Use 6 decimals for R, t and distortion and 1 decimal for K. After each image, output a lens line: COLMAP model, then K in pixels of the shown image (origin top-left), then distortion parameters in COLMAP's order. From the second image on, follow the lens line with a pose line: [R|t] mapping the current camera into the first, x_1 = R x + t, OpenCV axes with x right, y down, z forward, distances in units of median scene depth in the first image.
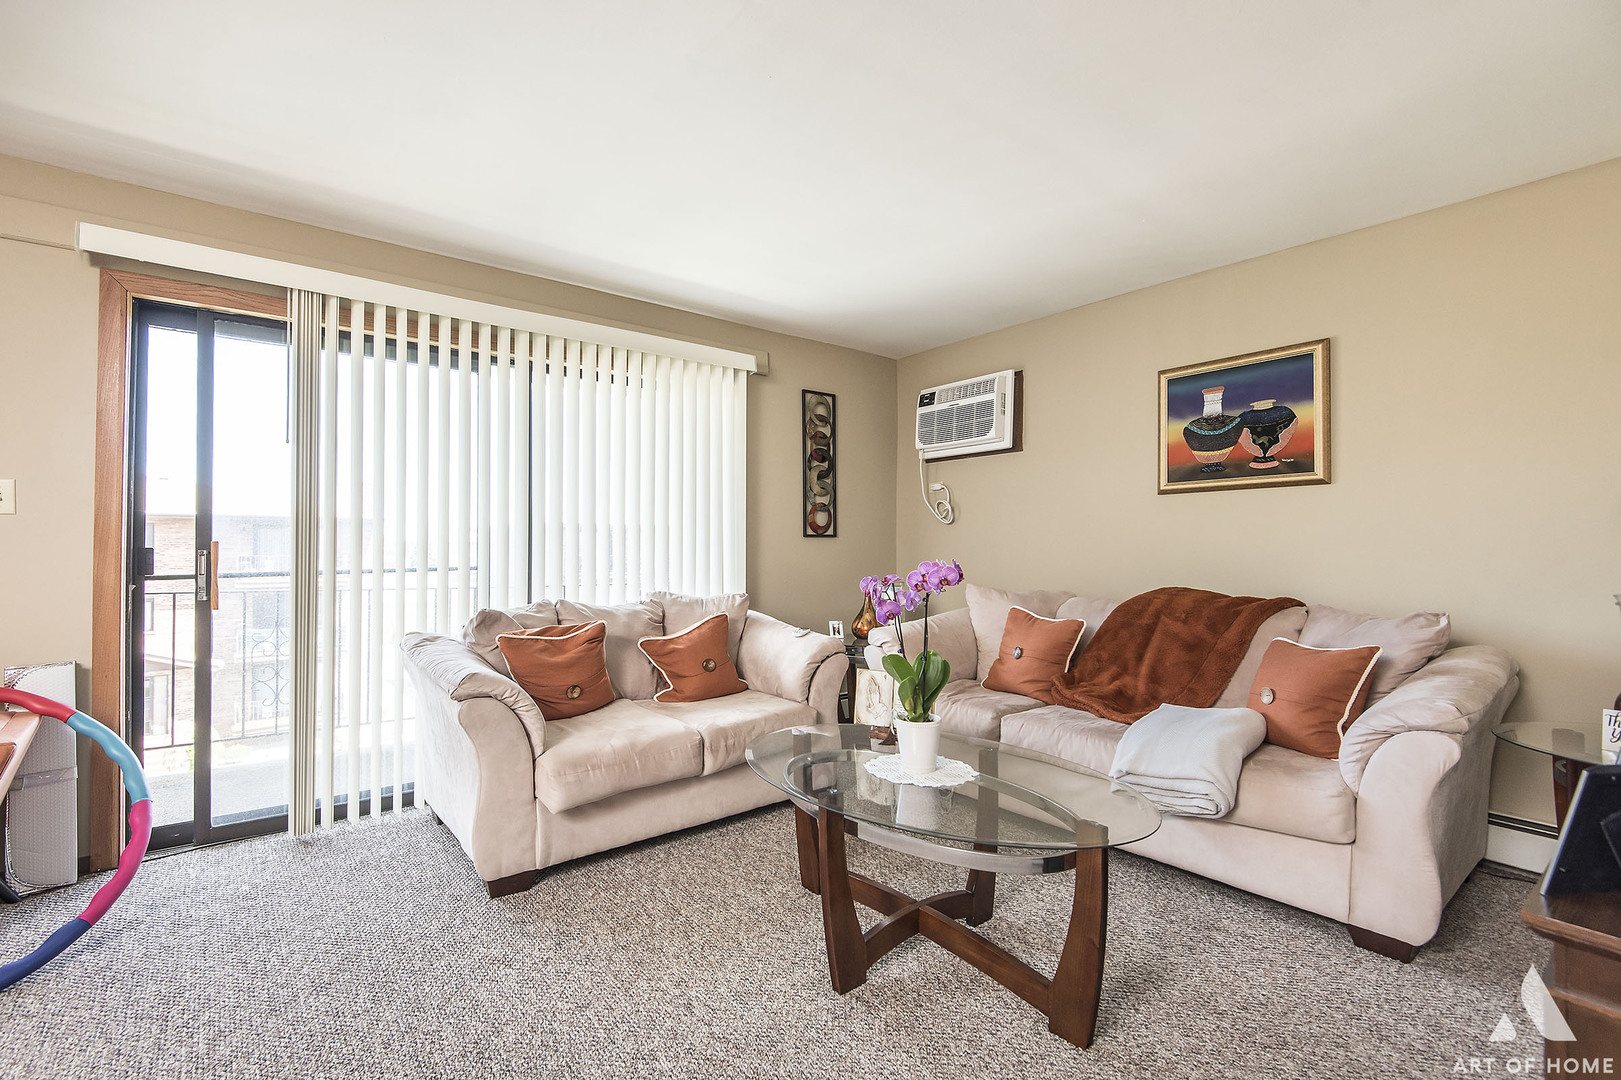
lens RADIAL K [[736.7, 0, 790.4], [0, 736.7, 543.2], [0, 0, 1]] dist [0.046649, -0.032703]
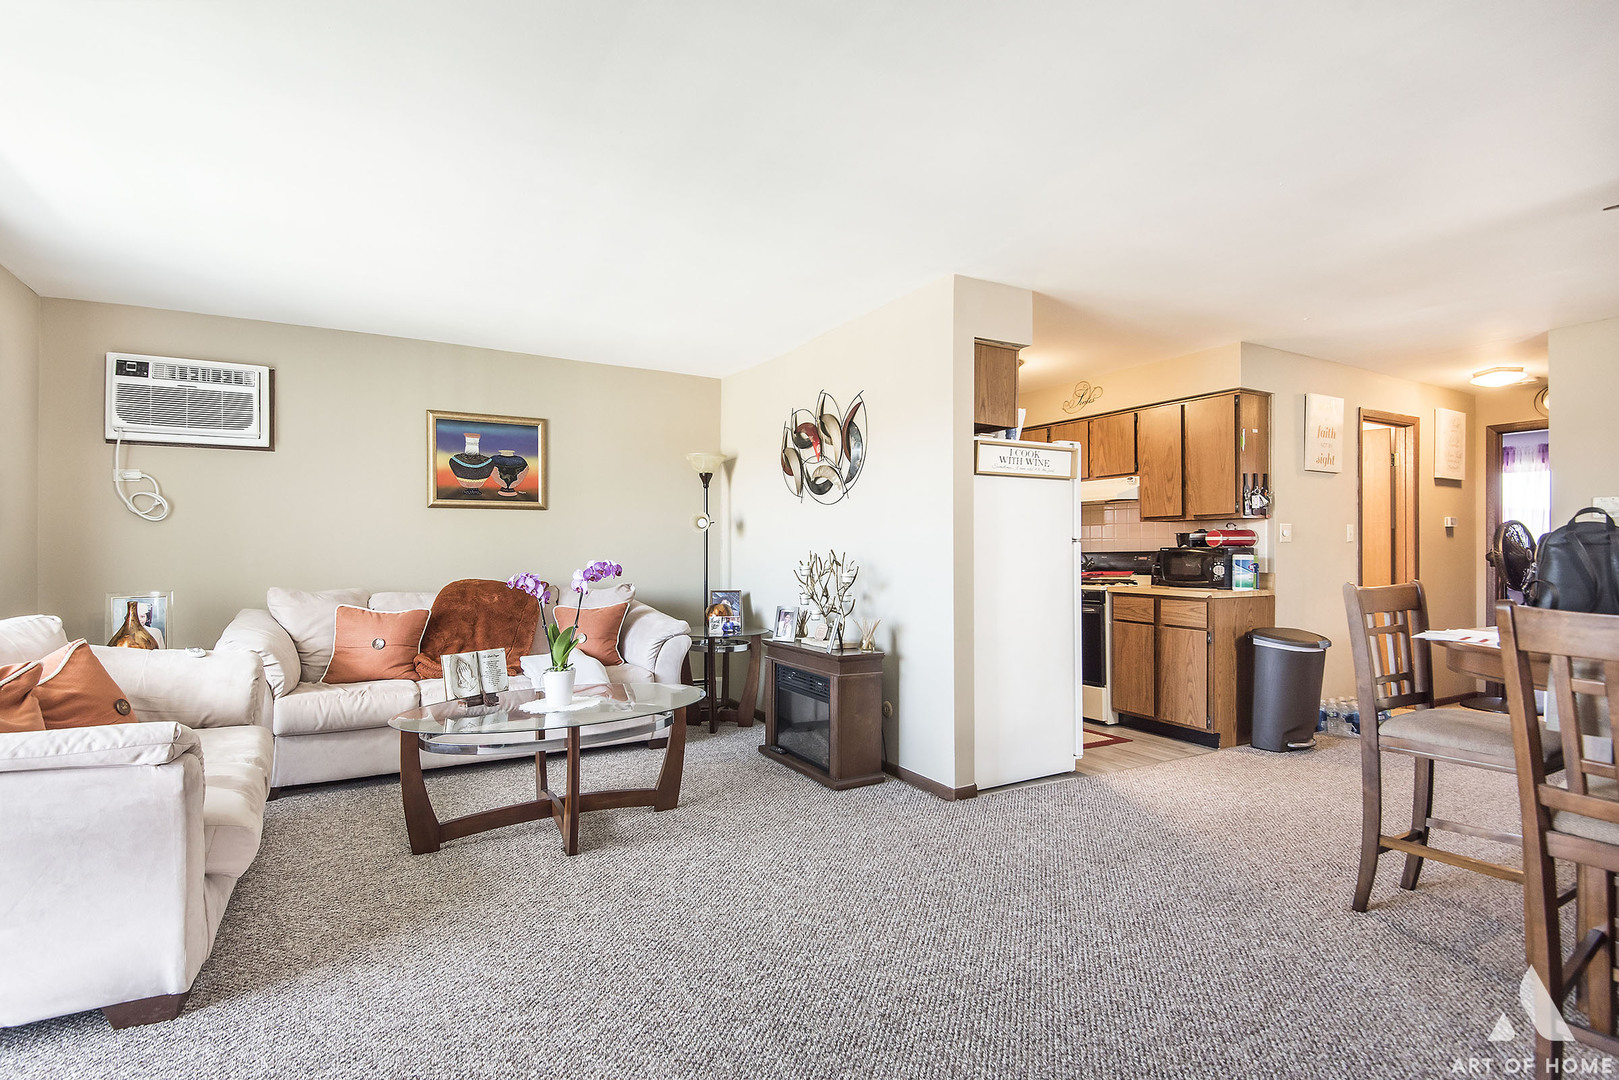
lens RADIAL K [[771.5, 0, 811.8], [0, 771.5, 546.5], [0, 0, 1]] dist [-0.021814, -0.000350]
pose [[0.140658, 0.005443, 0.990043, -0.740417], [-0.010427, 0.999938, -0.004016, -0.001587], [-0.990003, -0.009758, 0.140706, 0.183414]]
